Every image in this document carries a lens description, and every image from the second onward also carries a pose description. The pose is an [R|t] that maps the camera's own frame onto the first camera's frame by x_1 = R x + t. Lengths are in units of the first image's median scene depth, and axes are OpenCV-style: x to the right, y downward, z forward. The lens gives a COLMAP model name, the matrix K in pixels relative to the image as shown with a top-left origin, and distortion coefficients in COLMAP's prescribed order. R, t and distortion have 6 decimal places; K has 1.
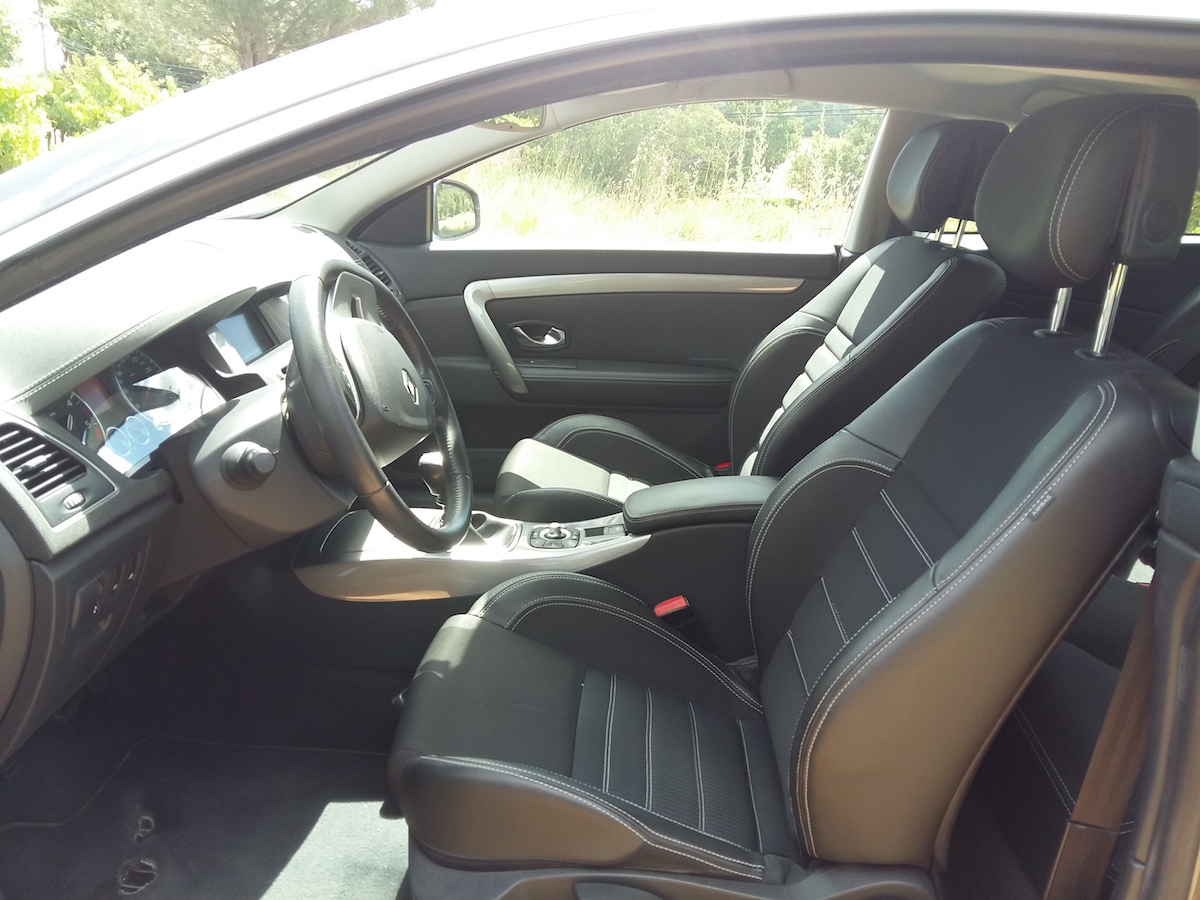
lens RADIAL K [[980.4, 0, 598.5], [0, 980.4, 456.0], [0, 0, 1]] dist [0.007512, -0.030045]
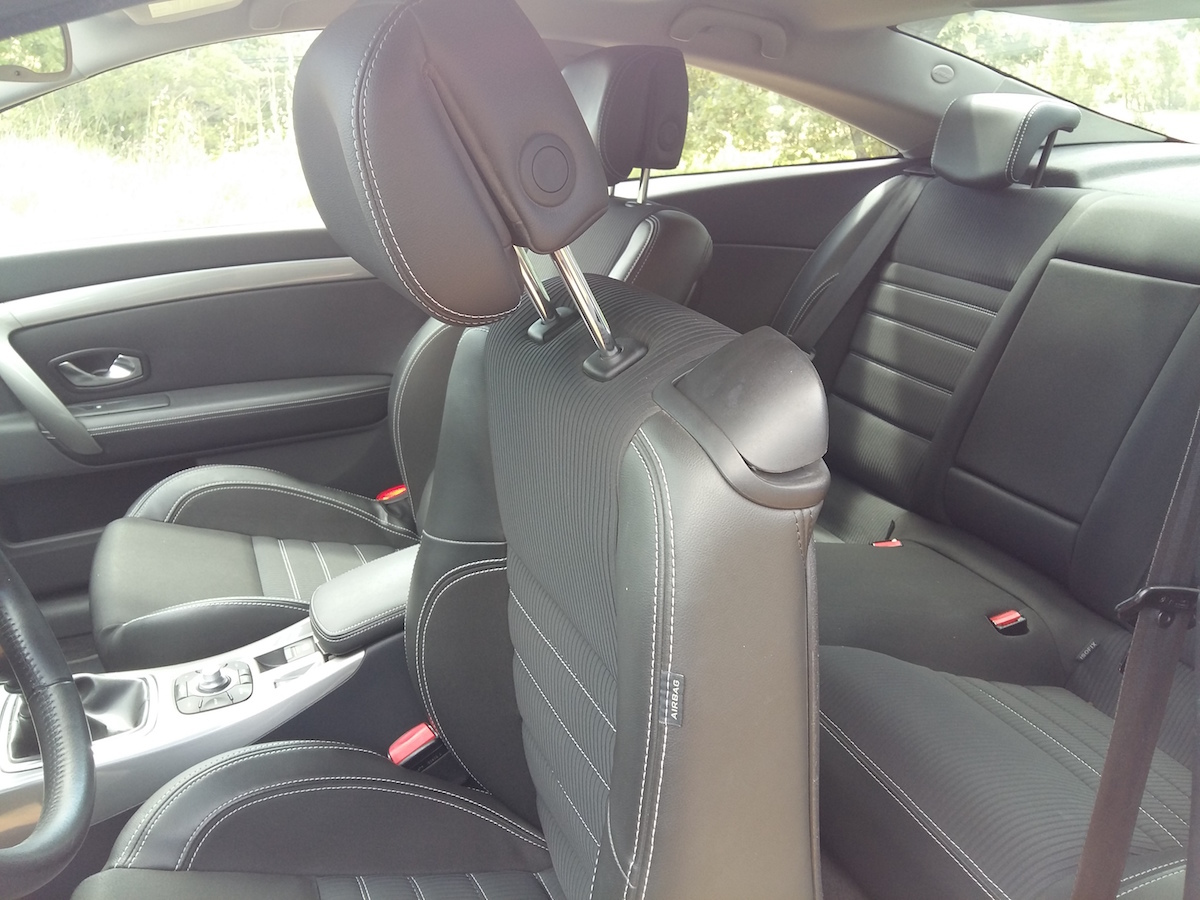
lens RADIAL K [[980.4, 0, 606.6], [0, 980.4, 440.4], [0, 0, 1]] dist [0.007512, -0.030045]
pose [[0.892808, -0.185726, 0.410365, -0.041973], [0.170648, 0.982591, 0.073438, -0.074275], [-0.416860, 0.004462, 0.908960, 0.236467]]
